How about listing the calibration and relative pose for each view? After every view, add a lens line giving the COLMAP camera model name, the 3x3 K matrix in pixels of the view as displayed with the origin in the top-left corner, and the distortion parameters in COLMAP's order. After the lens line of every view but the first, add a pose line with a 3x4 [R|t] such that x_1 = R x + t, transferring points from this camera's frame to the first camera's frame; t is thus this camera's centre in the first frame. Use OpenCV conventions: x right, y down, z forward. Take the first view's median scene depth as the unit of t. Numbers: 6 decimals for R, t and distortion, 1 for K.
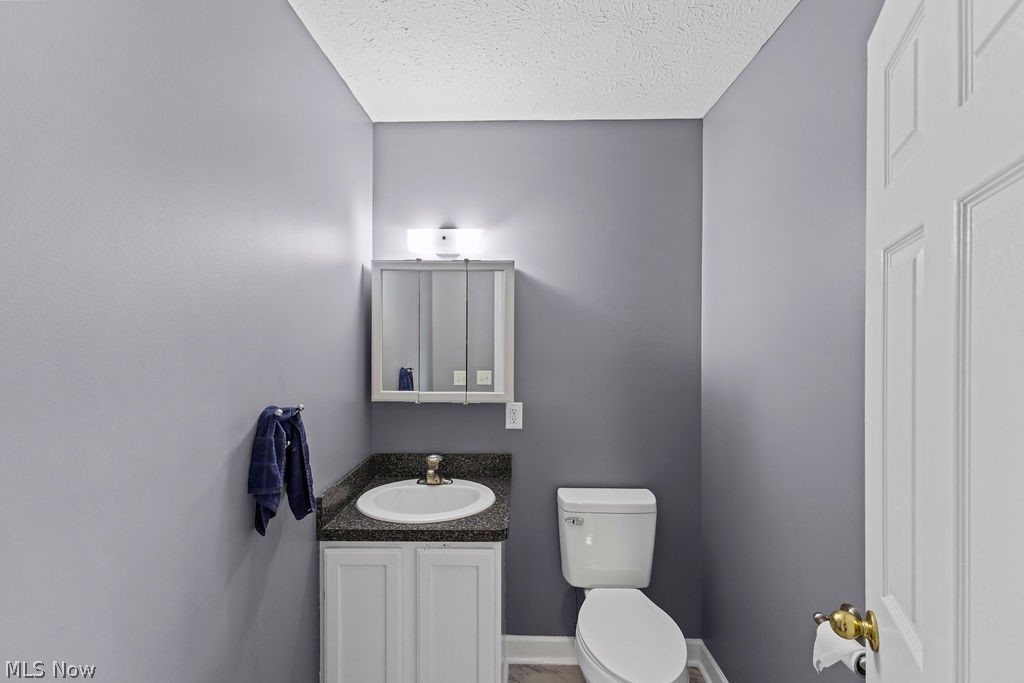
lens RADIAL K [[440.9, 0, 508.4], [0, 440.9, 340.8], [0, 0, 1]] dist [0.009952, -0.000999]
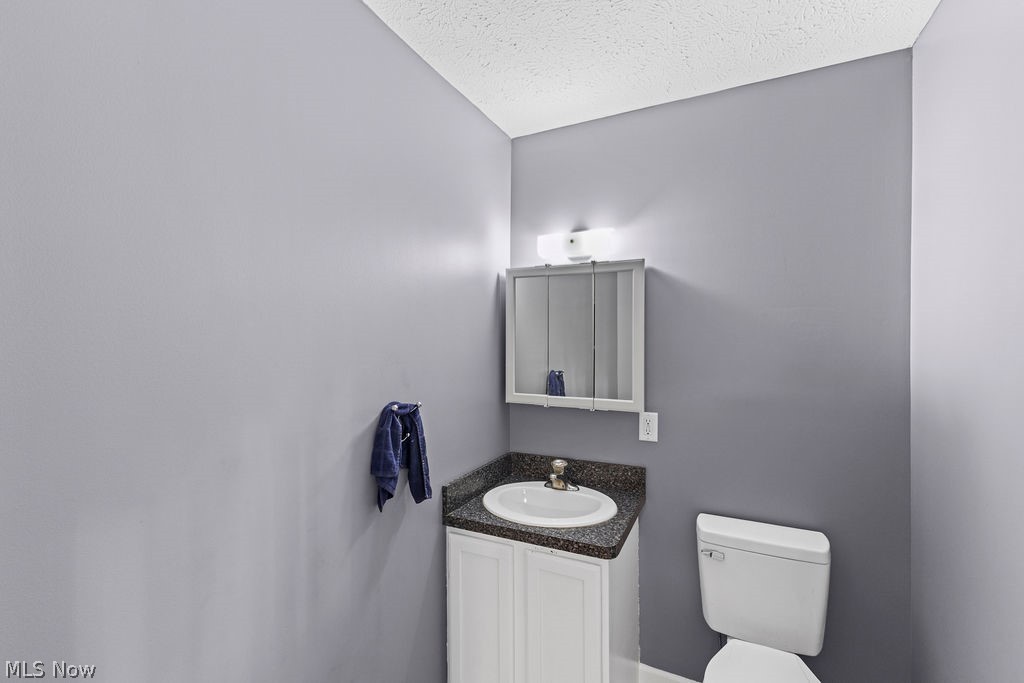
lens RADIAL K [[440.9, 0, 508.4], [0, 440.9, 340.8], [0, 0, 1]] dist [0.009952, -0.000999]
pose [[0.910036, -0.002698, -0.414520, 0.143793], [-0.000157, 0.999977, -0.006853, -0.003124], [0.414529, 0.006301, 0.910014, 0.043749]]
